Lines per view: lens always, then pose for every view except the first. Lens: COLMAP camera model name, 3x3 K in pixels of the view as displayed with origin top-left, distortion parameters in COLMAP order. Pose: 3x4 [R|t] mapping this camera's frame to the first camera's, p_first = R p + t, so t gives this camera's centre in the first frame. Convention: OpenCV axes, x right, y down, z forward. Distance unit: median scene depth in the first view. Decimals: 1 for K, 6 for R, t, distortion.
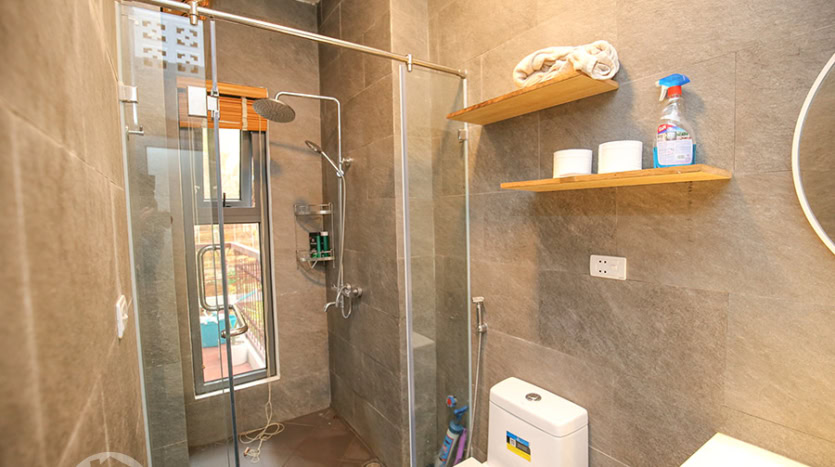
lens RADIAL K [[379.8, 0, 417.5], [0, 379.8, 233.5], [0, 0, 1]] dist [-0.034930, 0.004714]
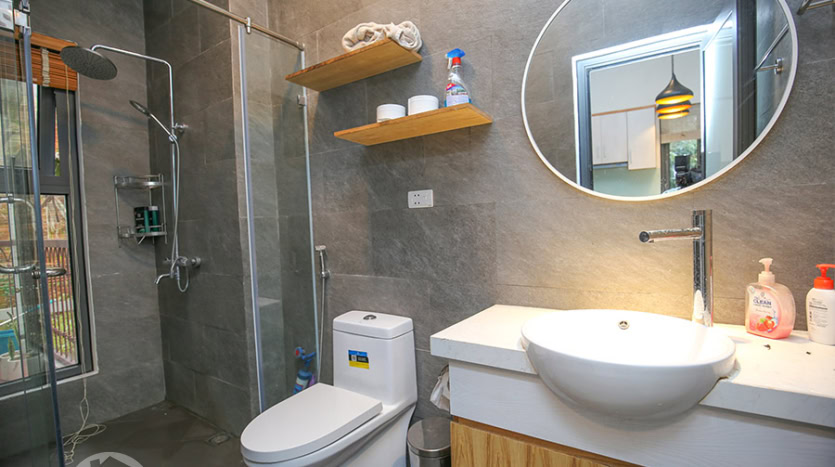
lens RADIAL K [[379.8, 0, 417.5], [0, 379.8, 233.5], [0, 0, 1]] dist [-0.034930, 0.004714]
pose [[0.924724, -0.027419, 0.379649, 0.003344], [0.040633, 0.998814, -0.026836, 0.156434], [-0.378463, 0.040242, 0.924741, -0.117119]]
